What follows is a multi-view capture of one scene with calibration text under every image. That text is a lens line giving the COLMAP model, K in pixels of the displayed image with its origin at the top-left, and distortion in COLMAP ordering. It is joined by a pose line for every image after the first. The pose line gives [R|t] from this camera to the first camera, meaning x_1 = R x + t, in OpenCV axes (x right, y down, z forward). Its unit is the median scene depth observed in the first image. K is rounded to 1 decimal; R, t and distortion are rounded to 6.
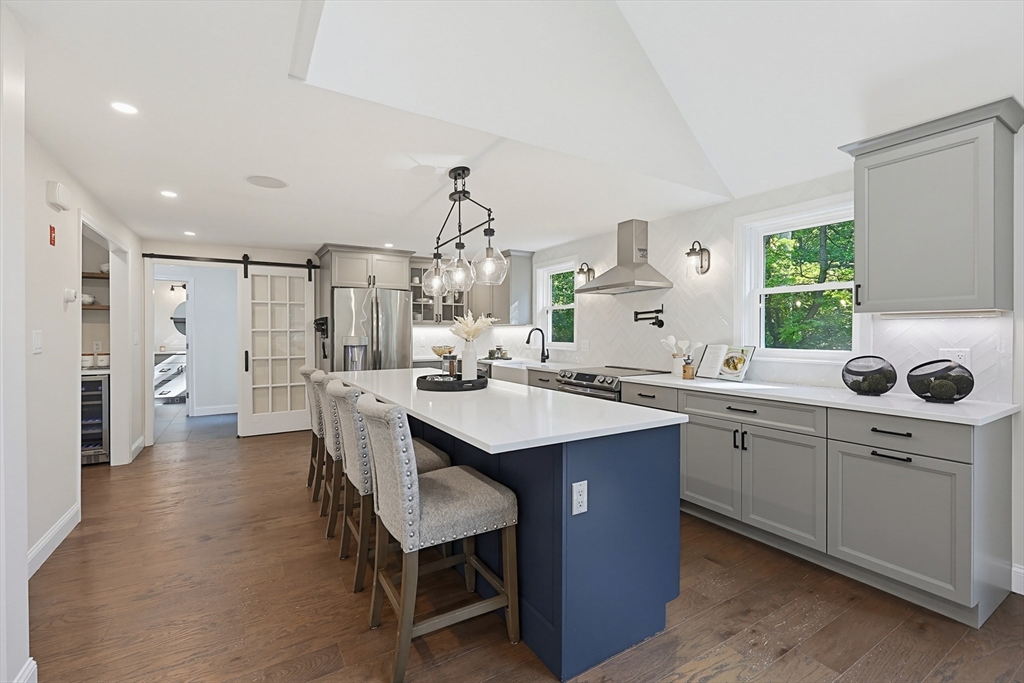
lens RADIAL K [[444.5, 0, 514.0], [0, 444.5, 338.1], [0, 0, 1]] dist [-0.001192, -0.000189]
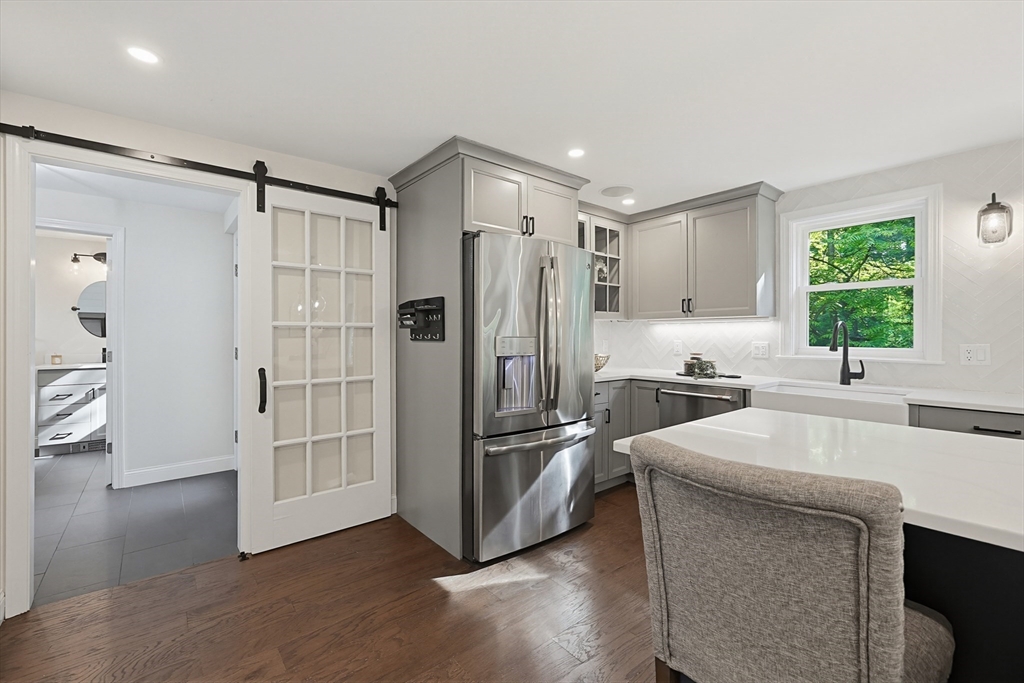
lens RADIAL K [[438.0, 0, 512.4], [0, 438.0, 336.7], [0, 0, 1]] dist [0.001645, 0.000323]
pose [[0.990888, 0.000616, 0.134689, -0.408227], [0.000524, 0.999964, -0.008434, -0.000343], [-0.134690, 0.008428, 0.990852, 0.515304]]
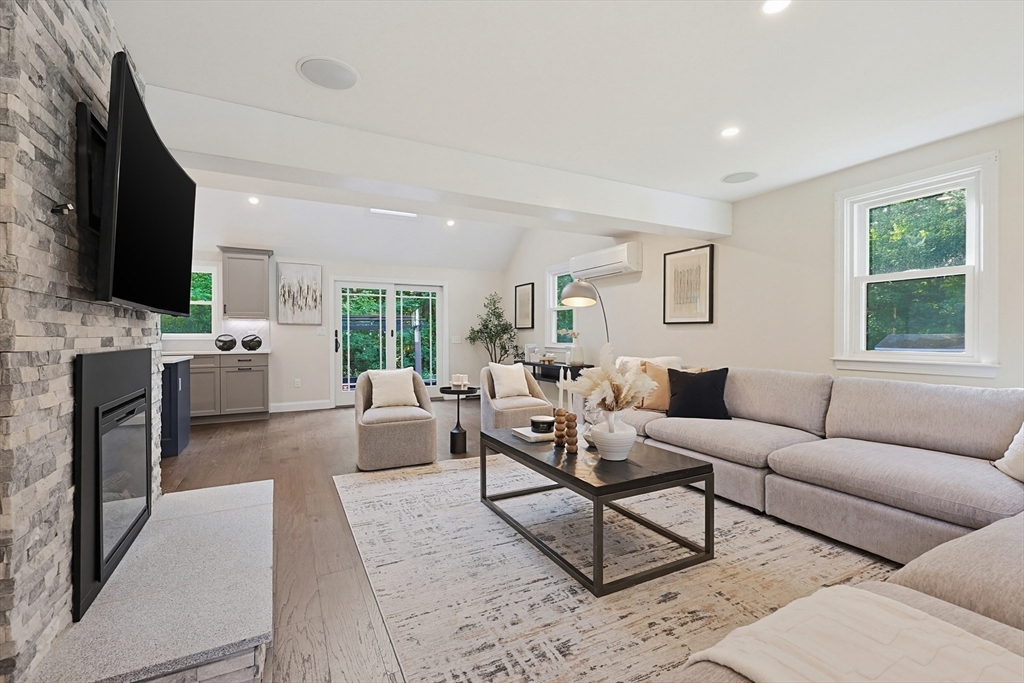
lens RADIAL K [[444.5, 0, 514.0], [0, 444.5, 338.1], [0, 0, 1]] dist [-0.001192, -0.000189]
pose [[0.069627, -0.005749, 0.997557, -0.701950], [0.015214, 0.999873, 0.004700, 0.034292], [-0.997457, 0.014850, 0.069706, -0.340347]]
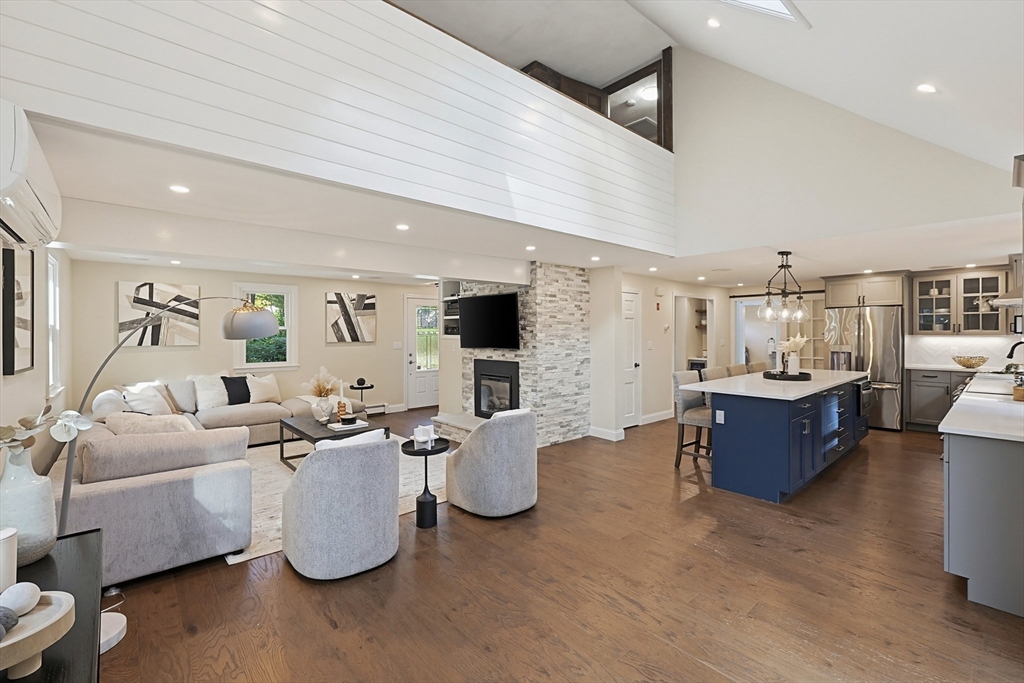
lens RADIAL K [[438.0, 0, 512.4], [0, 438.0, 336.7], [0, 0, 1]] dist [0.001645, 0.000323]
pose [[0.169061, 0.010386, -0.985551, 0.726878], [-0.007648, 0.999928, 0.009226, -0.030838], [0.985576, 0.005978, 0.169128, -0.169445]]
